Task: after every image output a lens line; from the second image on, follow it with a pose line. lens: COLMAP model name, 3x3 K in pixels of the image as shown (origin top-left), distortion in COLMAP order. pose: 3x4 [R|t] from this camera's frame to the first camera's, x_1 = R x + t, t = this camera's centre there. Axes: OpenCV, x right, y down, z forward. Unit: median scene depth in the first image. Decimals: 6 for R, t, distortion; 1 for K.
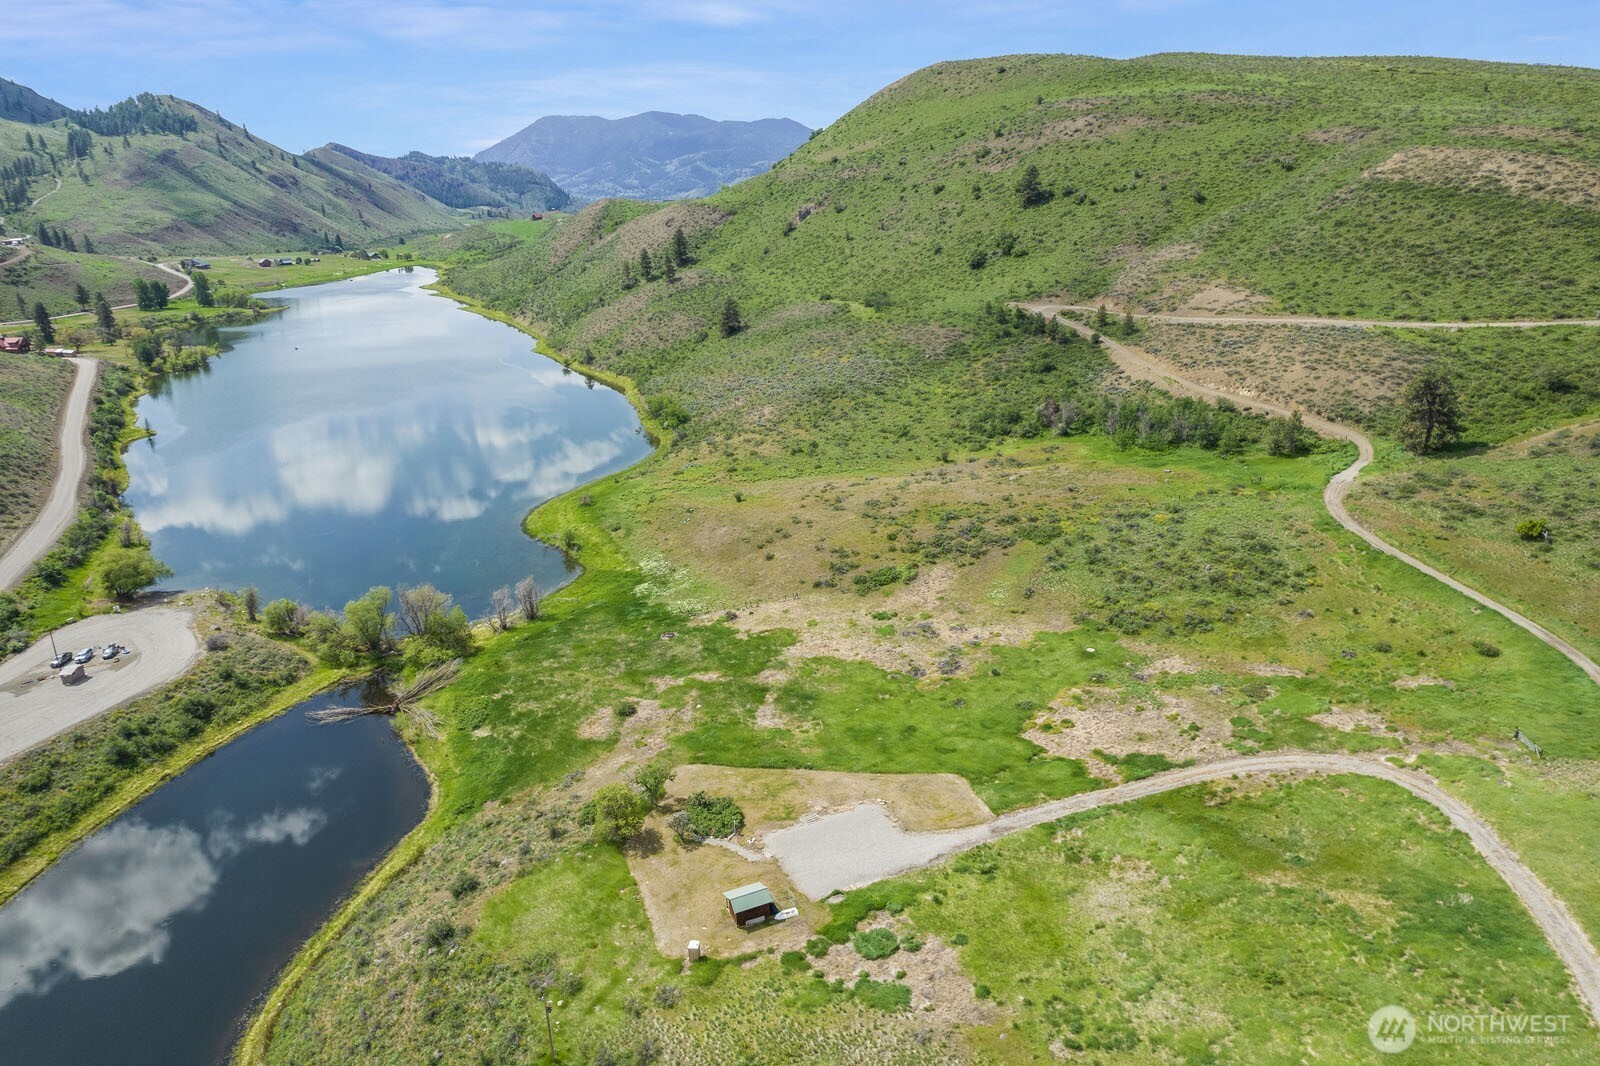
lens RADIAL K [[1020.8, 0, 796.0], [0, 1020.8, 525.1], [0, 0, 1]] dist [-0.076564, 0.065625]
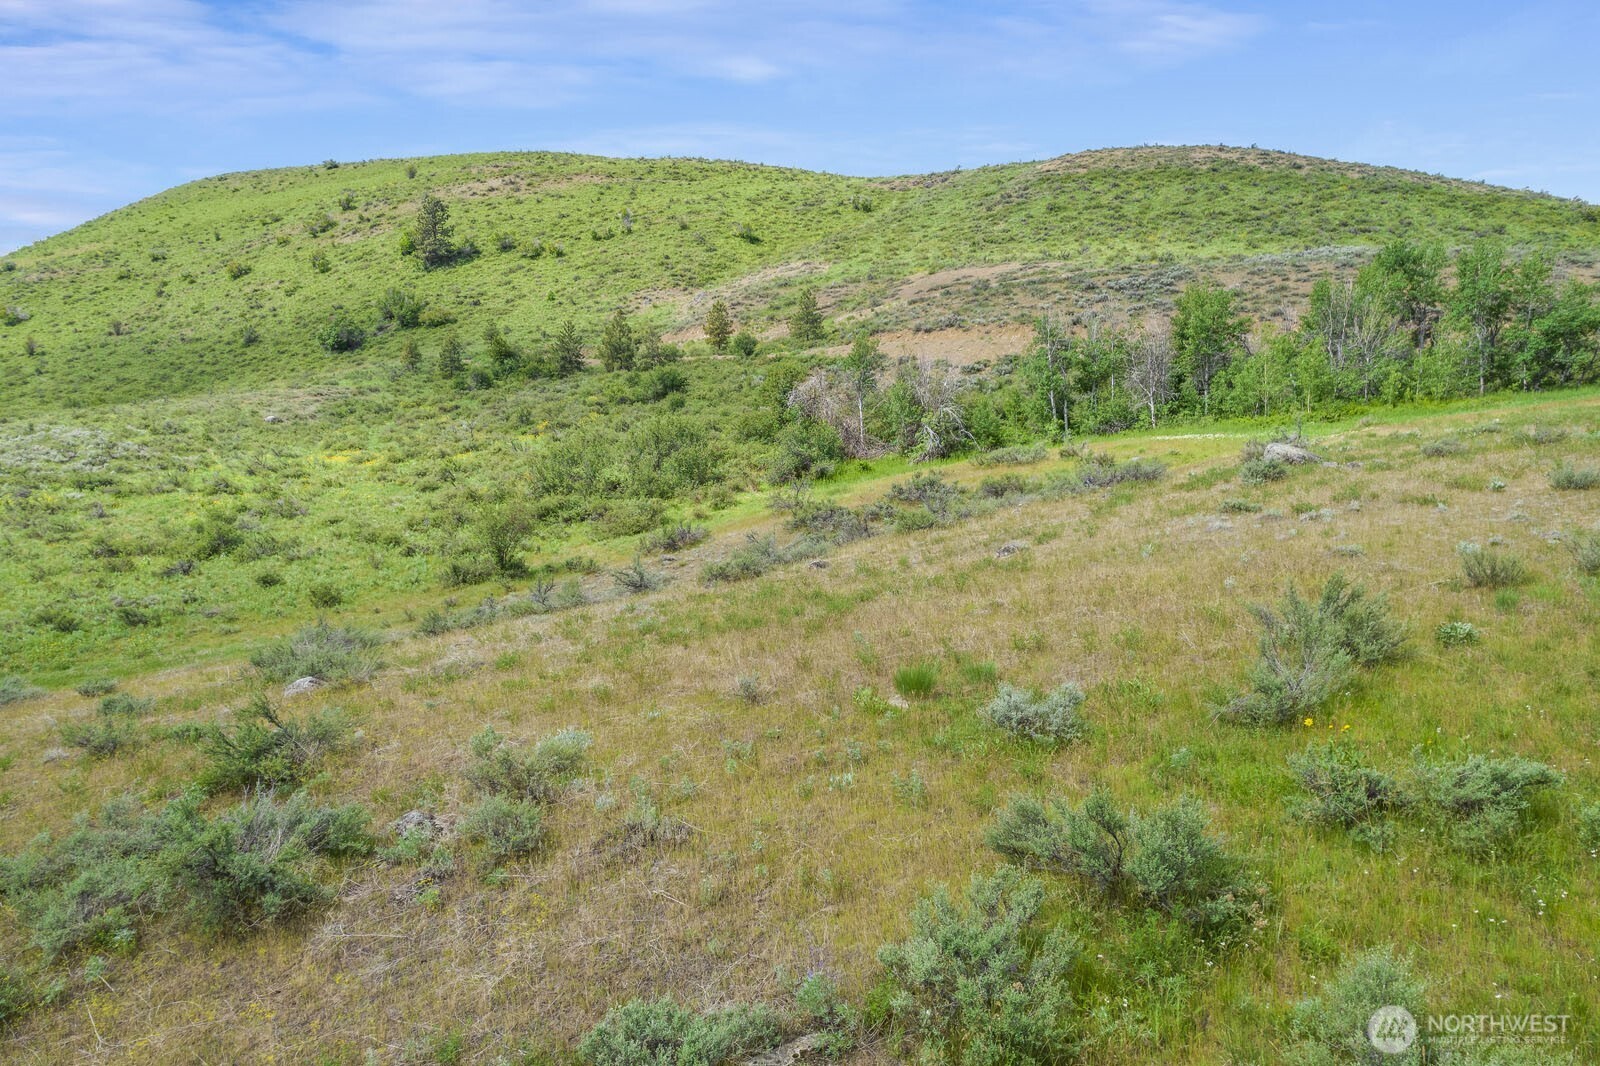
lens RADIAL K [[1020.8, 0, 798.5], [0, 1020.8, 533.6], [0, 0, 1]] dist [-0.076564, 0.065625]
pose [[0.786134, -0.015607, 0.617858, 0.072072], [0.211482, 0.946130, -0.245181, -0.015132], [-0.580748, 0.323412, 0.747086, 0.774110]]
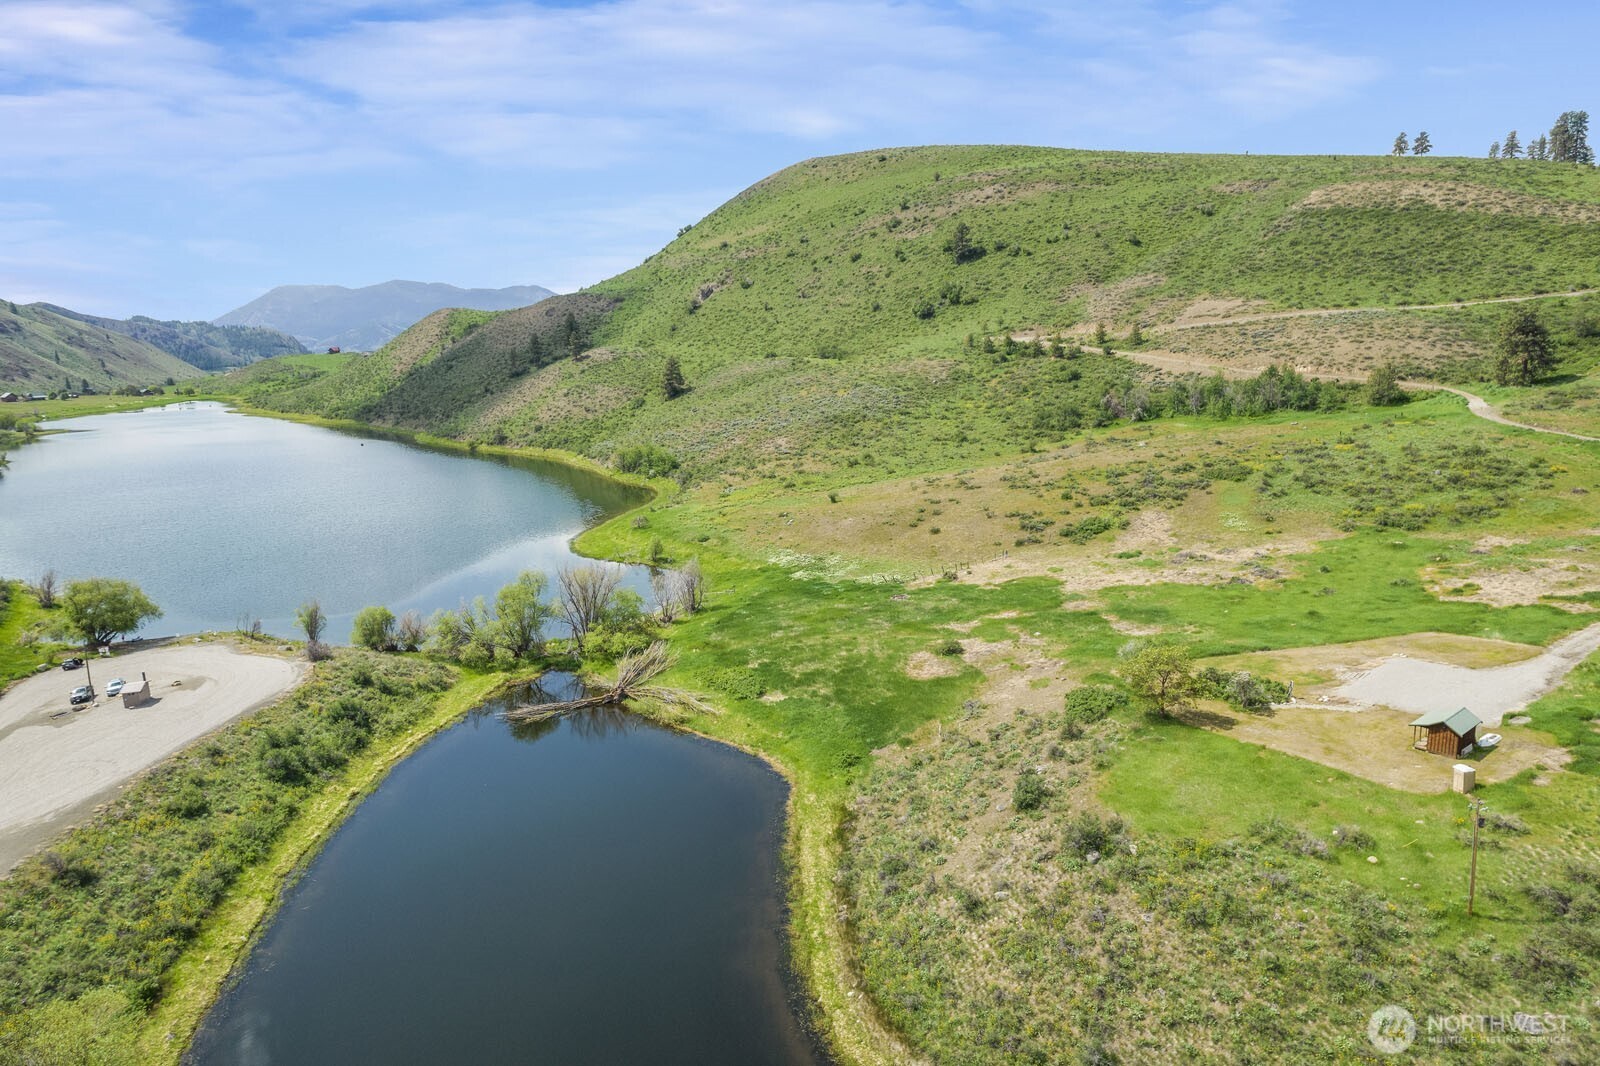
lens RADIAL K [[1020.8, 0, 797.8], [0, 1020.8, 527.9], [0, 0, 1]] dist [-0.076564, 0.065625]
pose [[0.970577, -0.061384, 0.232834, -0.268575], [0.095500, 0.985789, -0.138202, 0.107934], [-0.221042, 0.156371, 0.962647, 0.136383]]
